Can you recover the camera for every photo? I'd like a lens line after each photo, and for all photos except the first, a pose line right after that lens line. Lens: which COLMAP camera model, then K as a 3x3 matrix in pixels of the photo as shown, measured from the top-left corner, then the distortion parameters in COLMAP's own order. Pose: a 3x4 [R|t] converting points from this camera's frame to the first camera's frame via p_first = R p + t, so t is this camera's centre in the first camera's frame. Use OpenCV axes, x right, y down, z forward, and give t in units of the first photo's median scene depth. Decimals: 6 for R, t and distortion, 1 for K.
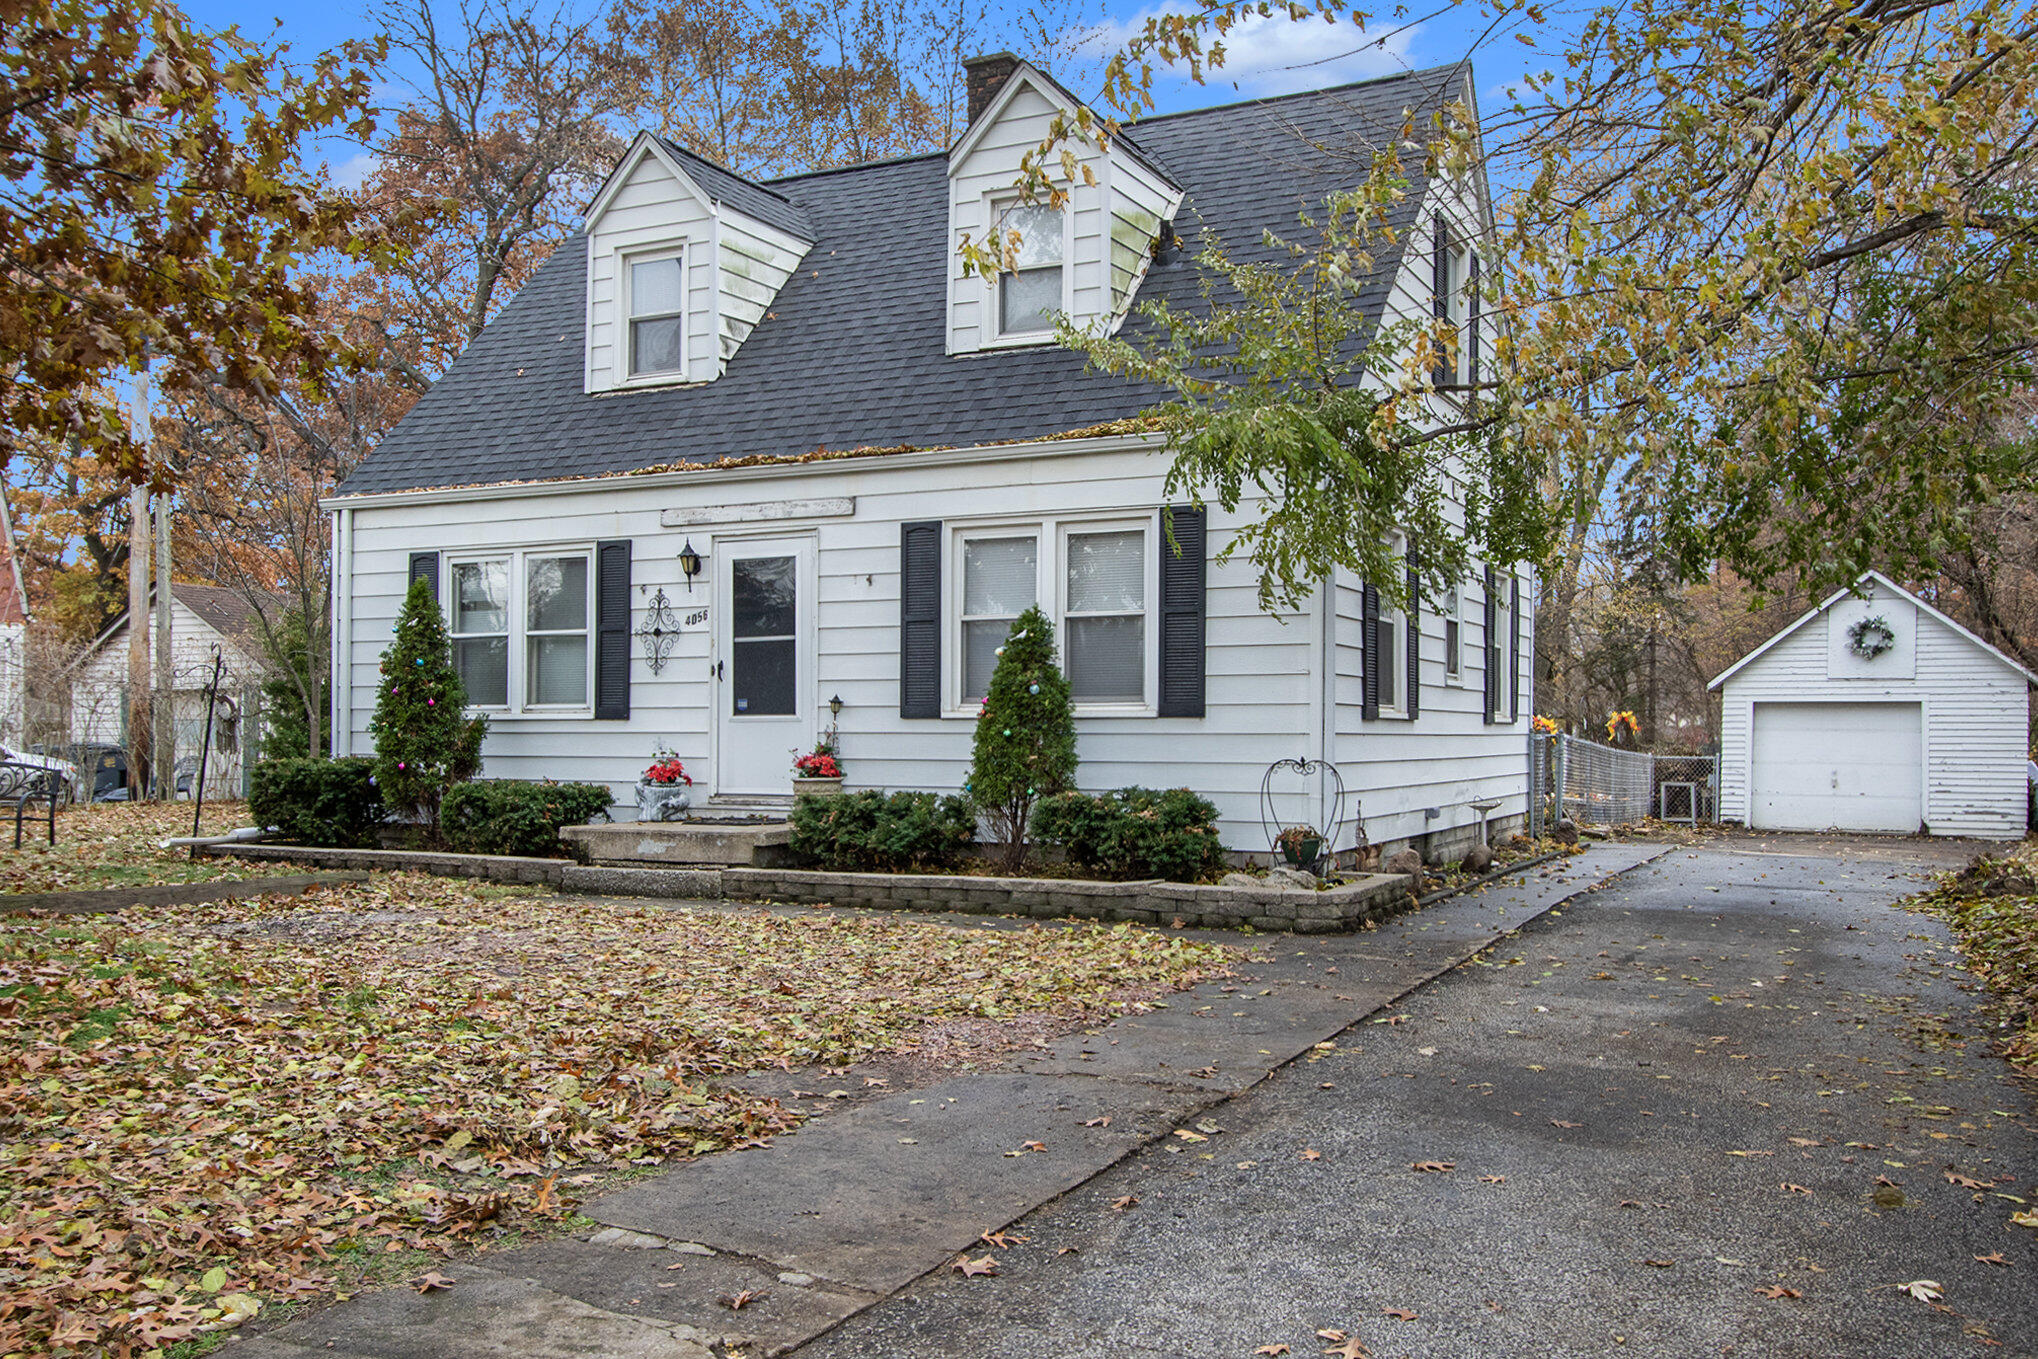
lens RADIAL K [[1763.8, 0, 1019.6], [0, 1763.8, 685.1], [0, 0, 1]] dist [0.004676, -0.001746]
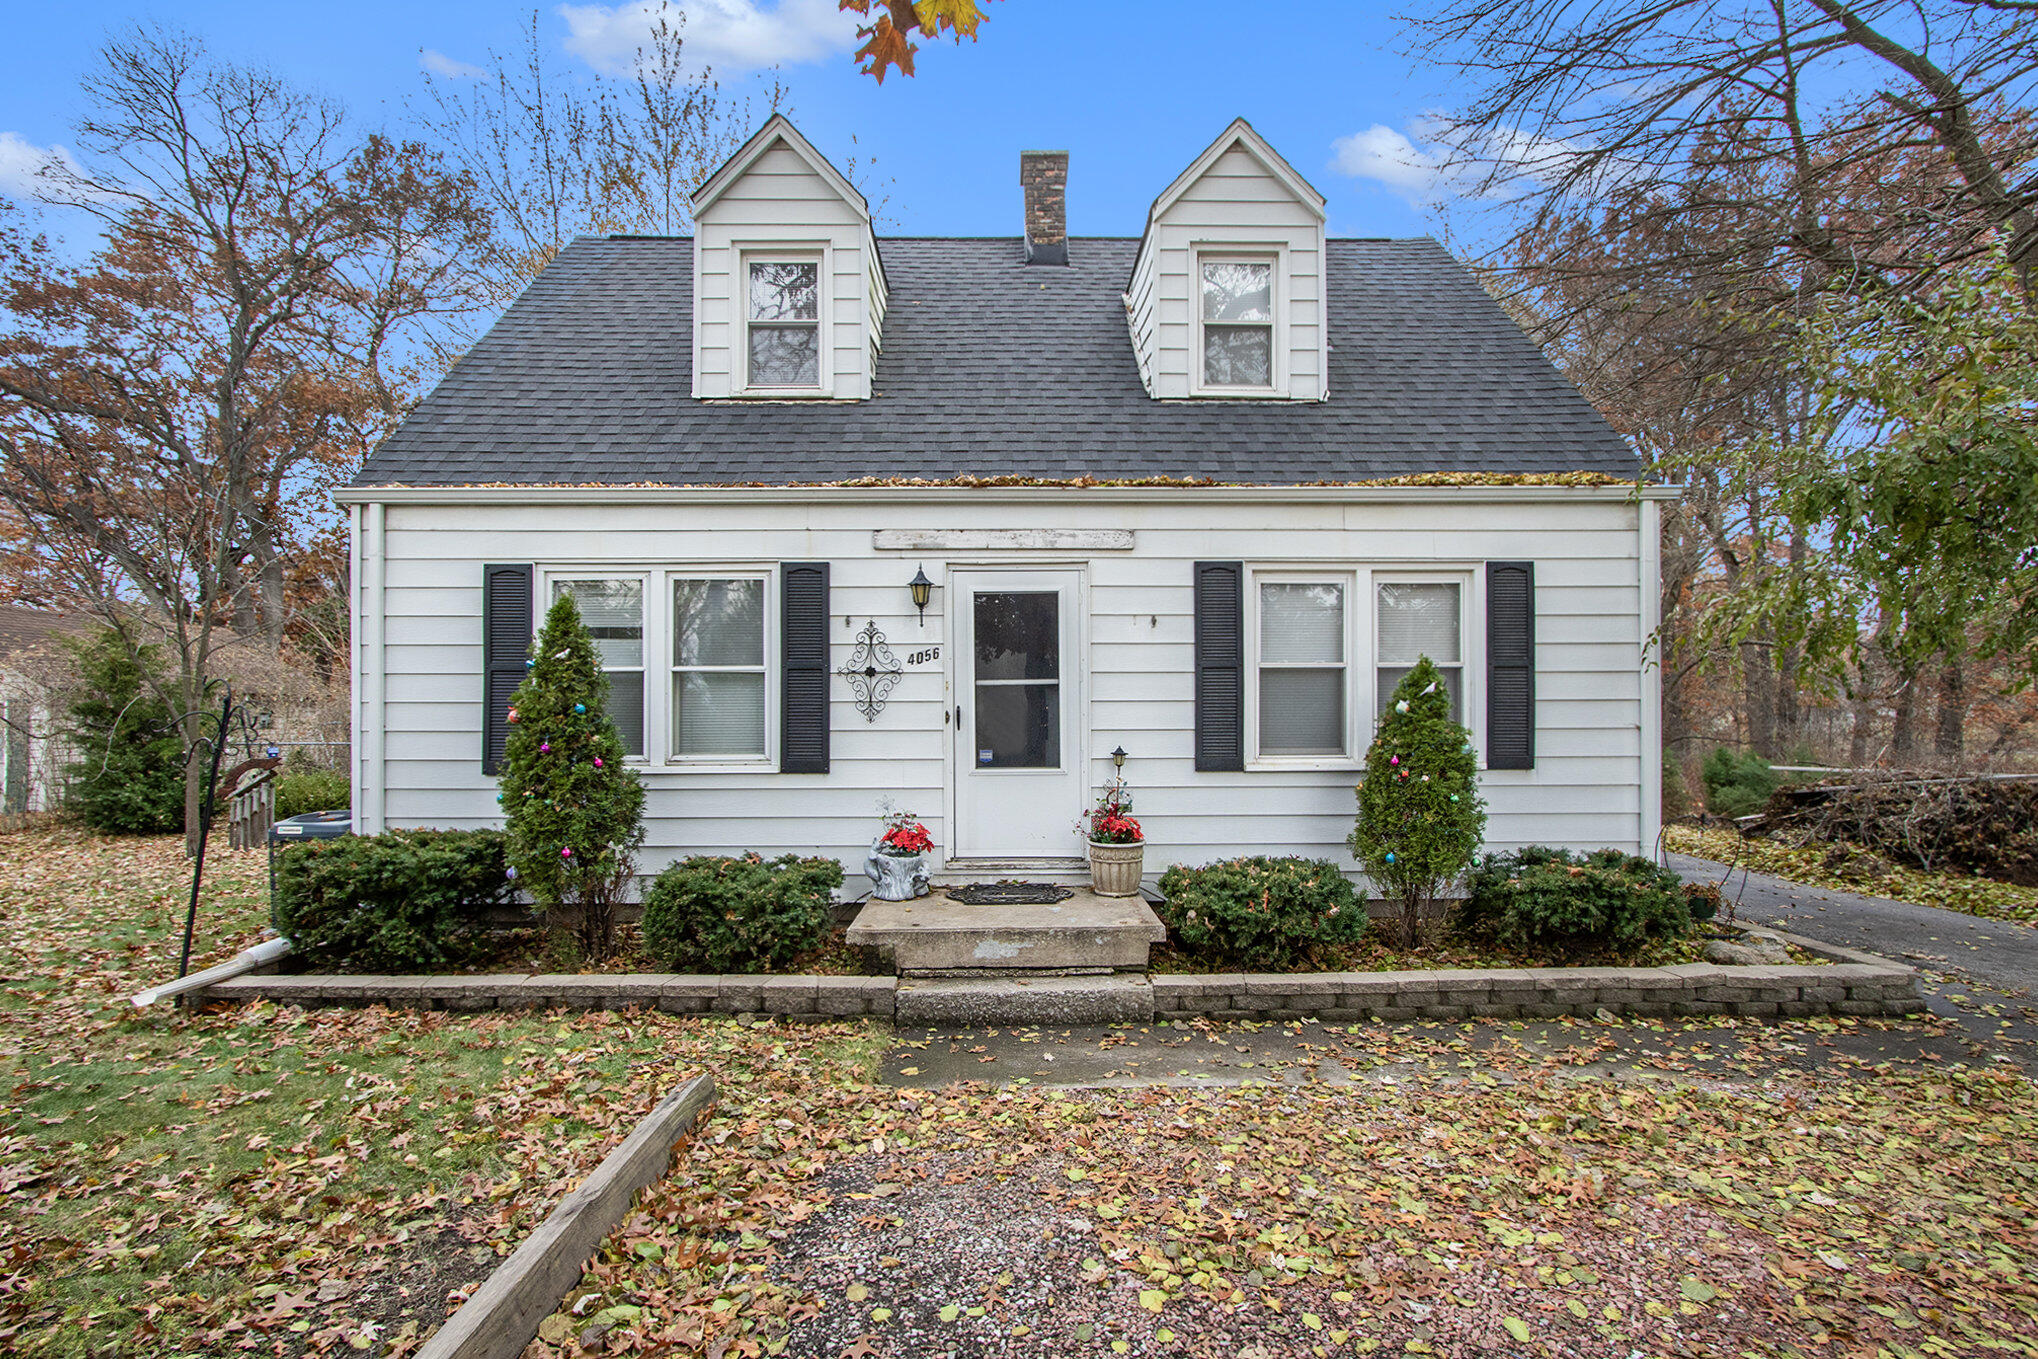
lens RADIAL K [[958.4, 0, 1017.0], [0, 958.4, 690.8], [0, 0, 1]] dist [-0.020018, 0.000077]
pose [[0.890137, 0.005223, 0.455663, -0.362954], [-0.008273, 0.999955, 0.004699, -0.023967], [-0.455618, -0.007952, 0.890140, 0.564658]]
